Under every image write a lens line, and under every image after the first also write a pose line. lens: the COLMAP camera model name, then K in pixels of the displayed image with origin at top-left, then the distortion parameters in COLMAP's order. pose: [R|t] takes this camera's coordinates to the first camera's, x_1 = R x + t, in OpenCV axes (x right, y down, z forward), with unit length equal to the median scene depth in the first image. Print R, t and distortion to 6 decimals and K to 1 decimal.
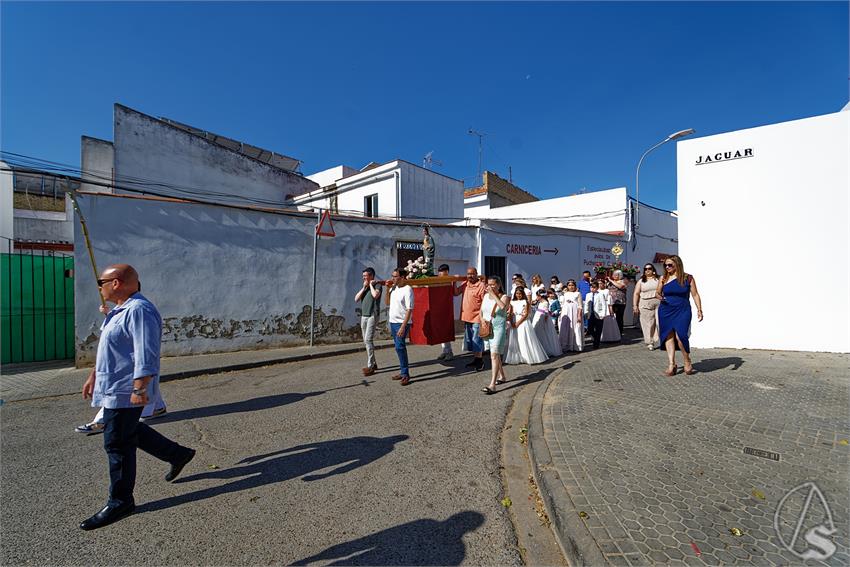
lens RADIAL K [[362.3, 0, 425.0], [0, 362.3, 283.5], [0, 0, 1]] dist [0.000441, -0.000793]
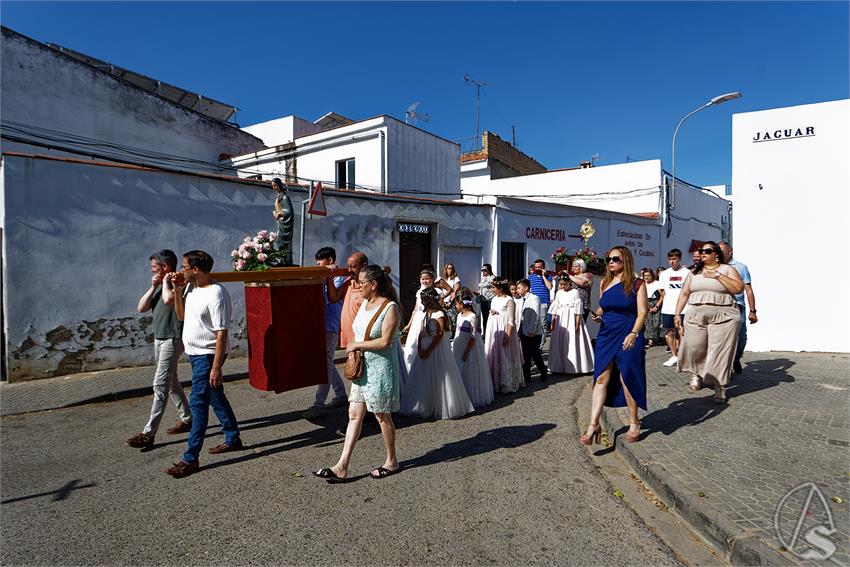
lens RADIAL K [[488.5, 0, 425.0], [0, 488.5, 283.5], [0, 0, 1]] dist [-0.008340, 0.002834]
pose [[0.995534, 0.005856, 0.094226, -0.098281], [-0.007606, 0.999805, 0.018230, -0.001605], [-0.094101, -0.018866, 0.995384, -0.065217]]
